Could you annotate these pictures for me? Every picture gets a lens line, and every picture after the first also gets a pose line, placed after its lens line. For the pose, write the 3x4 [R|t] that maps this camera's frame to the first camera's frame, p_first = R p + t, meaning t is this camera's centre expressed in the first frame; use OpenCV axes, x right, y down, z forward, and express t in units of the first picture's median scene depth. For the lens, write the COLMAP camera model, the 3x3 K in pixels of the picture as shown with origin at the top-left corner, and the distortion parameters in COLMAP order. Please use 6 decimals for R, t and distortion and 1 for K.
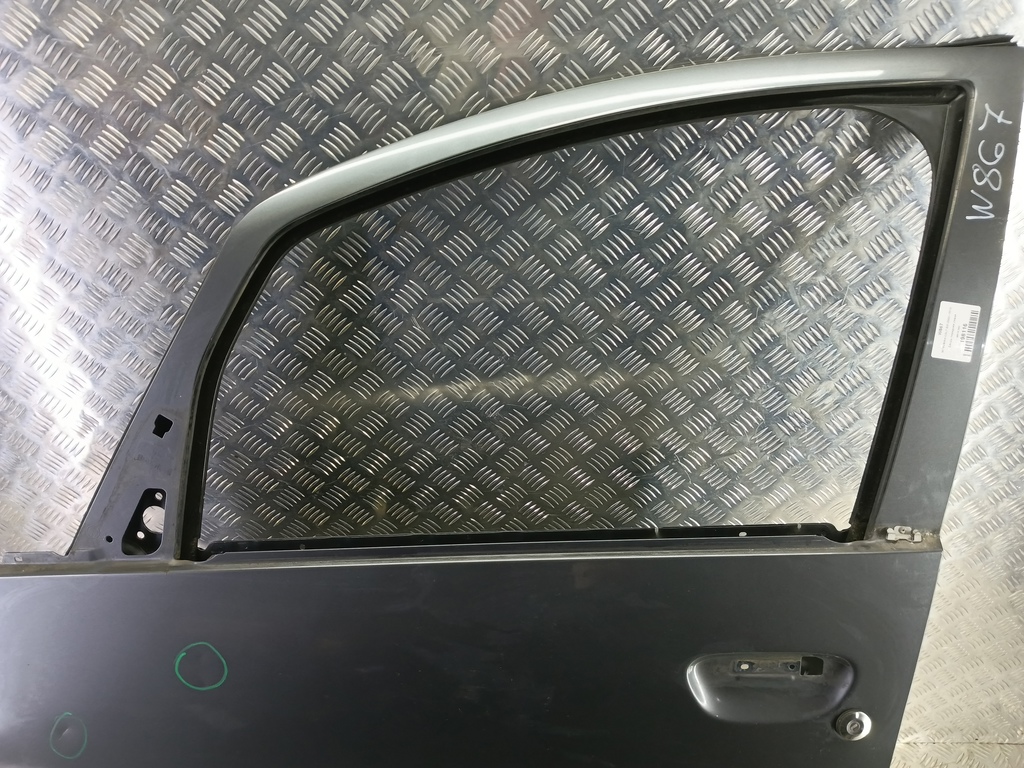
lens RADIAL K [[803.9, 0, 514.1], [0, 803.9, 426.4], [0, 0, 1]] dist [0.066816, -0.132422]
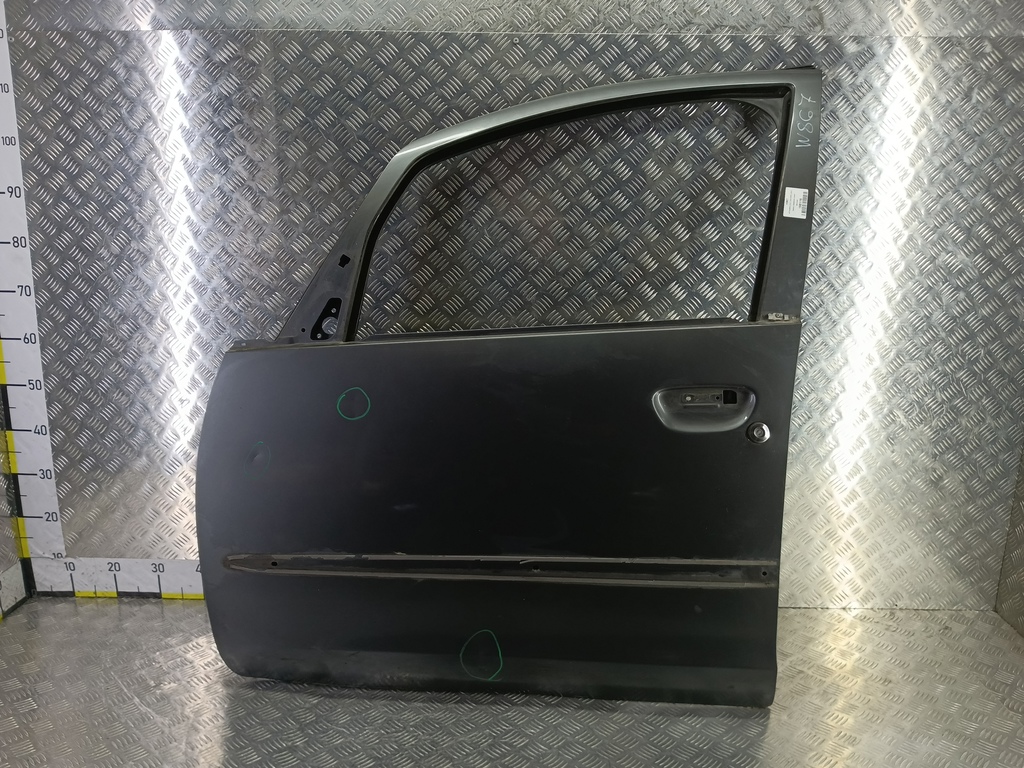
lens RADIAL K [[823.2, 0, 507.6], [0, 823.2, 448.3], [0, 0, 1]] dist [0.070221, -0.126861]
pose [[0.999866, 0.012125, -0.011042, -0.058260], [-0.014781, 0.957981, -0.286449, 0.851618], [0.007105, 0.286574, 0.958032, -0.551901]]
